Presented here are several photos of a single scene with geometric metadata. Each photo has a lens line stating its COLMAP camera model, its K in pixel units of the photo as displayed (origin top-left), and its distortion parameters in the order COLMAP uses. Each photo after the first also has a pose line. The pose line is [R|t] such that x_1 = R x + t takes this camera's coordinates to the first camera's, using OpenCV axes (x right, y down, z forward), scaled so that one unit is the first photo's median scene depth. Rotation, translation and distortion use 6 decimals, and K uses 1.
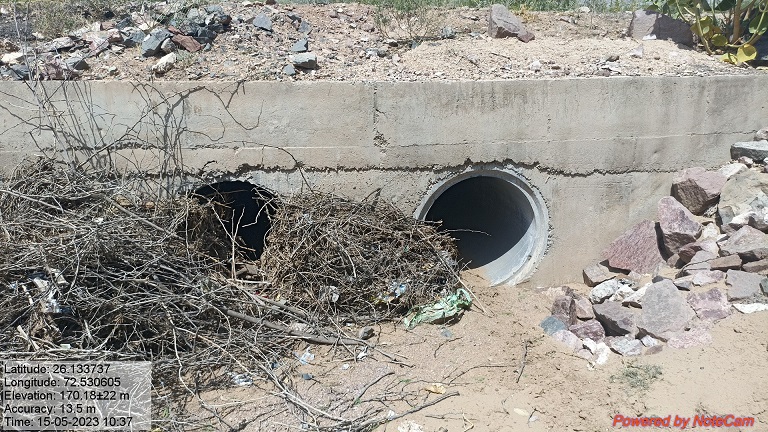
lens RADIAL K [[558.3, 0, 383.1], [0, 558.3, 214.1], [0, 0, 1]] dist [0.026017, -0.012308]
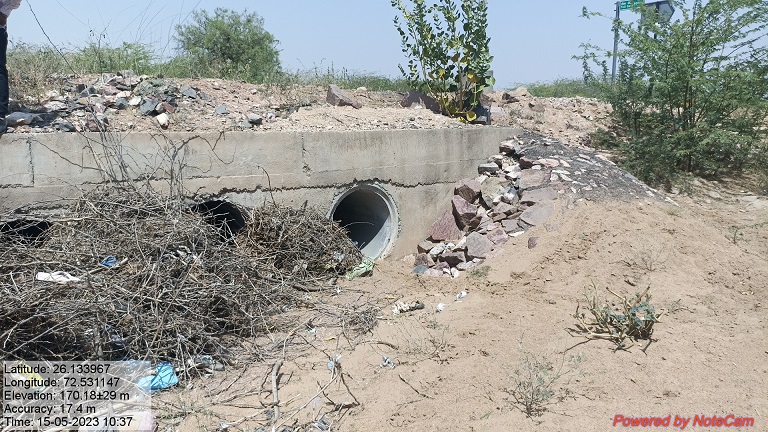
lens RADIAL K [[558.3, 0, 384.3], [0, 558.3, 217.0], [0, 0, 1]] dist [0.026017, -0.012308]
pose [[0.871249, -0.084296, 0.483548, -0.575962], [0.137800, 0.987530, -0.076133, 0.147499], [-0.471101, 0.132964, 0.872000, -0.434539]]
